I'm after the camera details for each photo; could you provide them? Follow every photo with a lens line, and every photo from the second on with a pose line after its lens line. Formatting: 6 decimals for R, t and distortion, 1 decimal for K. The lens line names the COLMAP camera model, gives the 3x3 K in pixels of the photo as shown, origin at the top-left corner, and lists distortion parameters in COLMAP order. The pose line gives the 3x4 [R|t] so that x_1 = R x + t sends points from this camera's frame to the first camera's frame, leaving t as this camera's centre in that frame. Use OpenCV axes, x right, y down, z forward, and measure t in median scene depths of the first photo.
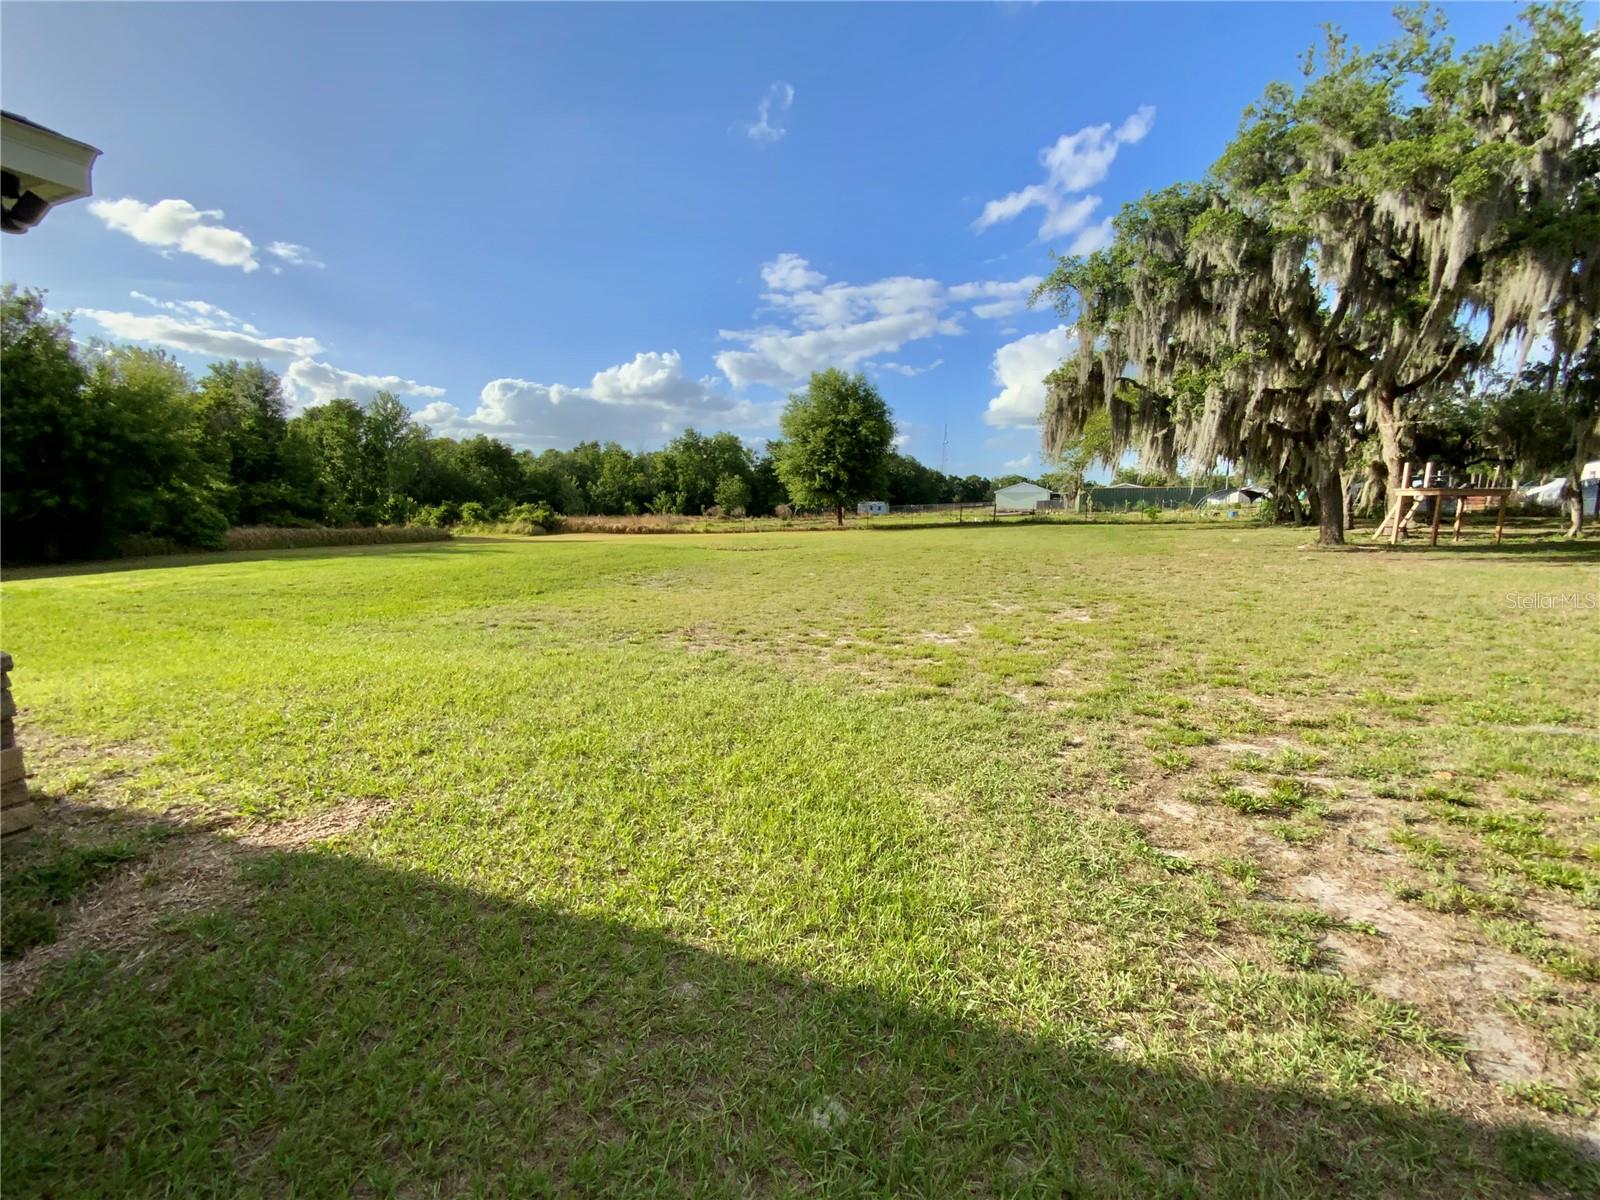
lens RADIAL K [[643.6, 0, 798.3], [0, 643.6, 614.8], [0, 0, 1]] dist [-0.016359, -0.006265]
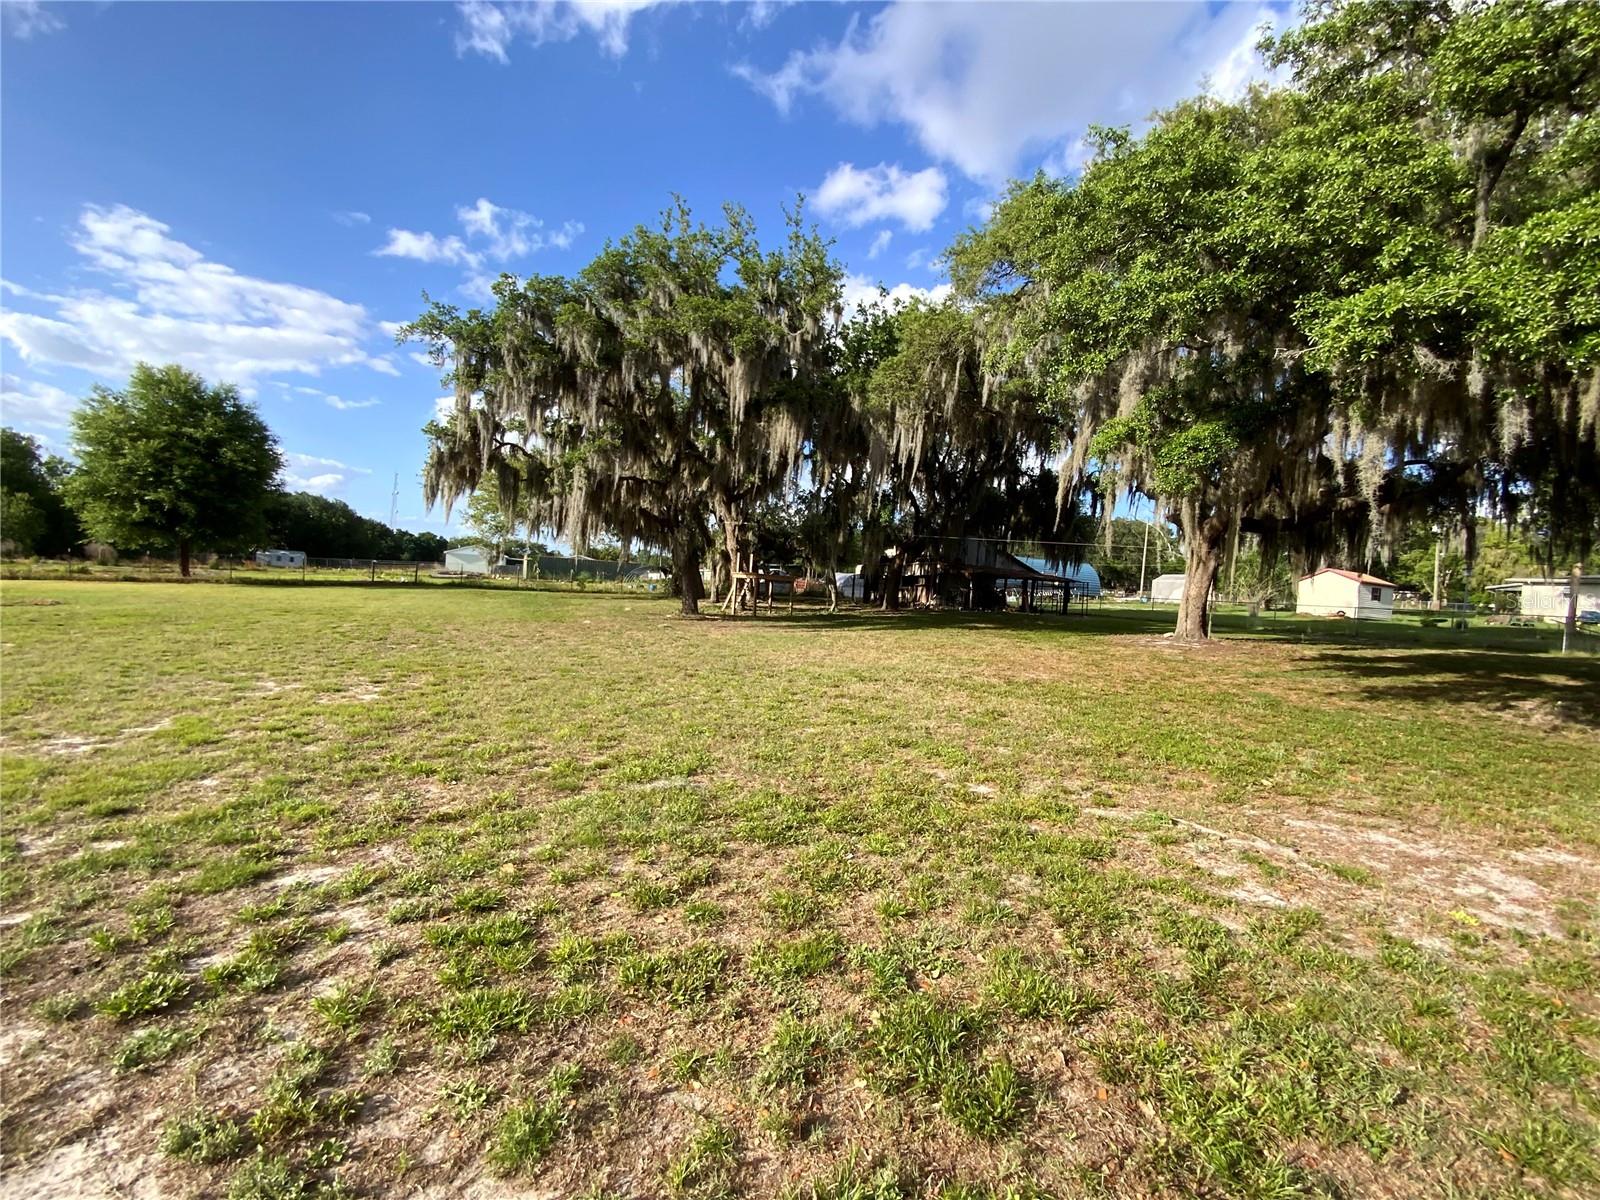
lens RADIAL K [[642.0, 0, 795.0], [0, 642.0, 620.4], [0, 0, 1]] dist [0.017376, -0.021922]
pose [[0.696211, 0.016025, 0.717659, 0.102857], [0.051135, 0.996104, -0.071849, -0.000817], [-0.716014, 0.086720, 0.692679, 0.008948]]
